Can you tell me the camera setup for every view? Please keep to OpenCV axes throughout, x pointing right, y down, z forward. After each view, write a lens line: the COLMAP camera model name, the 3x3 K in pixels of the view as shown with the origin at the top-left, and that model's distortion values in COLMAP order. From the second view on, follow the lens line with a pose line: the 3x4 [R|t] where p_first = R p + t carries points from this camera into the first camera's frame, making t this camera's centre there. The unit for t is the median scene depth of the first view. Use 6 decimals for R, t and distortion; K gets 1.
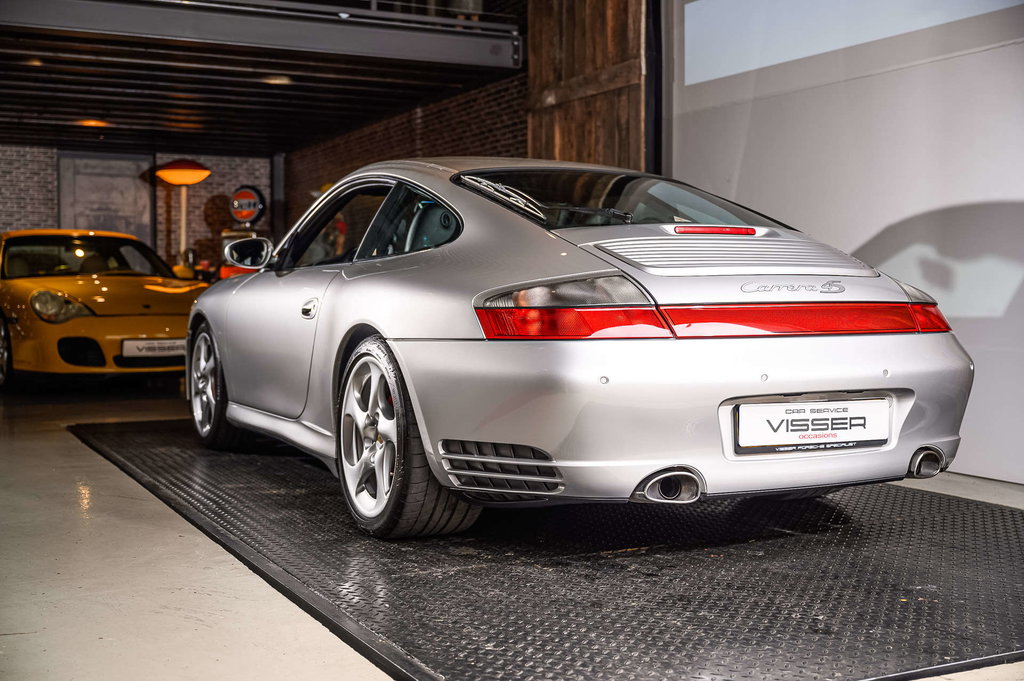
lens RADIAL K [[1245.8, 0, 512.0], [0, 1245.8, 337.7], [0, 0, 1]] dist [-0.009021, 0.000000]
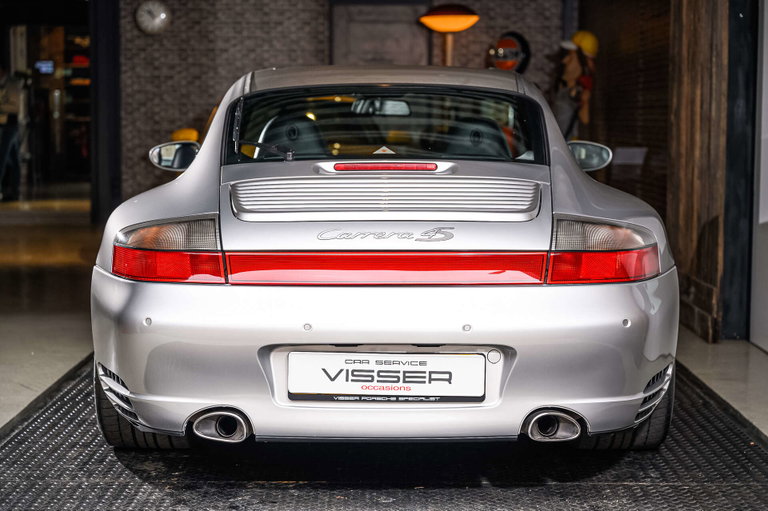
lens RADIAL K [[1538.5, 0, 383.6], [0, 1538.5, 256.7], [0, 0, 1]] dist [0.063447, 0.000000]
pose [[0.887877, 0.045180, -0.457858, 0.790650], [-0.019942, 0.998011, 0.059809, -0.096896], [0.459649, -0.043972, 0.887011, -0.077856]]
